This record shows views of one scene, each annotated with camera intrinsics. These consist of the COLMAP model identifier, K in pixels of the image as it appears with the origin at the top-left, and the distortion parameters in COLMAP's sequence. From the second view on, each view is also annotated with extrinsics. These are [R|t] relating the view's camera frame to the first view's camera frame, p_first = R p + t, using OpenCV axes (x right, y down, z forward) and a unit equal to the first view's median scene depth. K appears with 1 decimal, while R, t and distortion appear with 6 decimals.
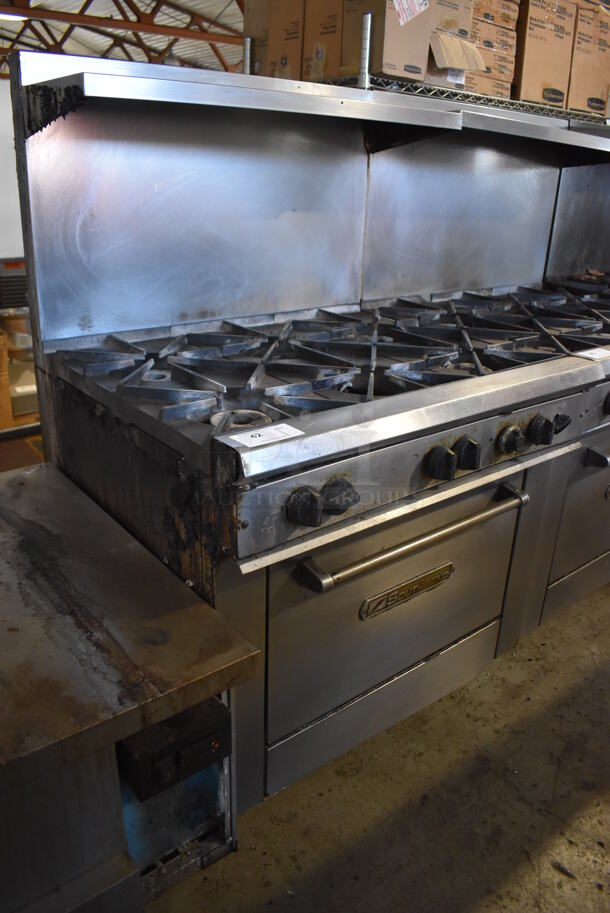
lens RADIAL K [[707.7, 0, 305.0], [0, 707.7, 456.5], [0, 0, 1]] dist [-0.087798, 0.006677]
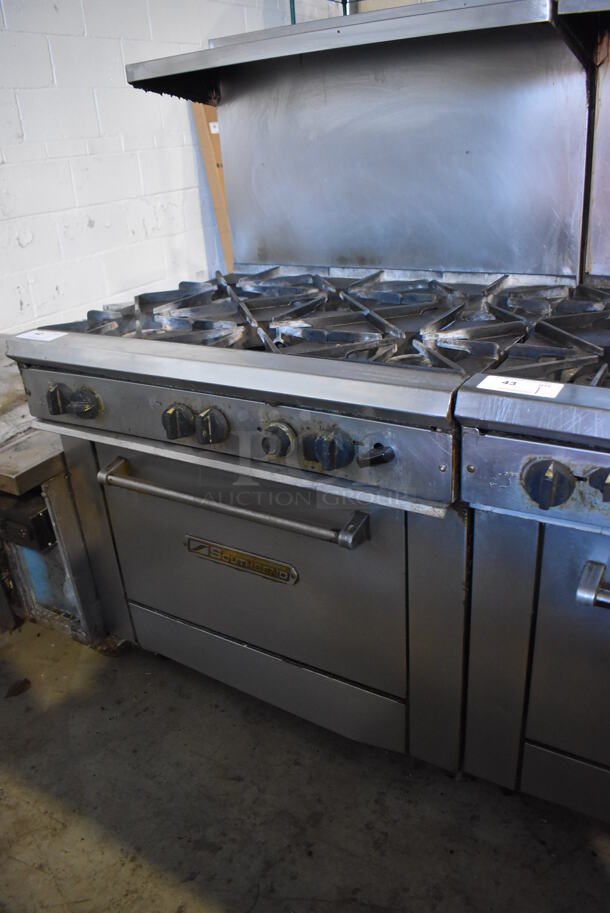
lens RADIAL K [[707.7, 0, 305.0], [0, 707.7, 456.5], [0, 0, 1]] dist [-0.087798, 0.006677]
pose [[0.331227, 0.343675, -0.878735, 0.778750], [-0.278152, 0.925486, 0.257114, -0.169776], [0.901621, 0.159258, 0.402140, 0.538326]]
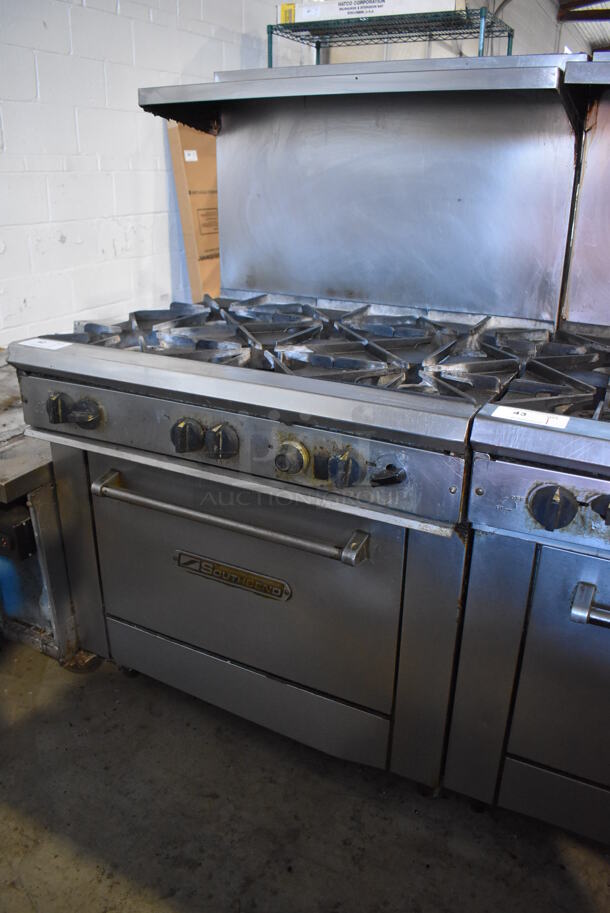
lens RADIAL K [[707.7, 0, 305.0], [0, 707.7, 456.5], [0, 0, 1]] dist [-0.087798, 0.006677]
pose [[0.400281, 0.321379, -0.858190, 0.779498], [-0.343728, 0.920768, 0.184491, -0.141949], [0.849486, 0.221136, 0.479033, 0.466859]]
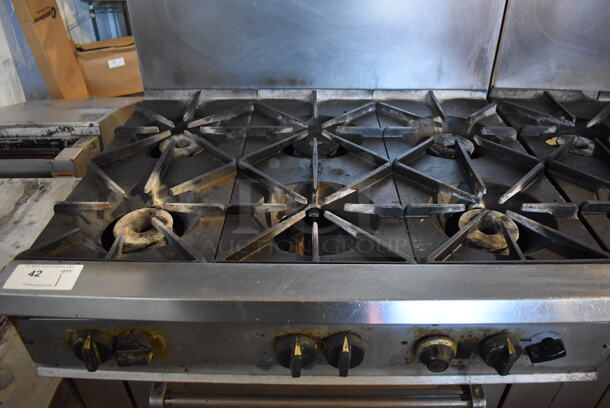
lens RADIAL K [[472.8, 0, 305.0], [0, 472.8, 204.0], [0, 0, 1]] dist [-0.087798, 0.006677]
pose [[0.770434, 0.331428, -0.544598, 0.309539], [-0.214883, 0.939259, 0.267616, -0.213120], [0.600214, -0.089156, 0.794855, 0.403004]]
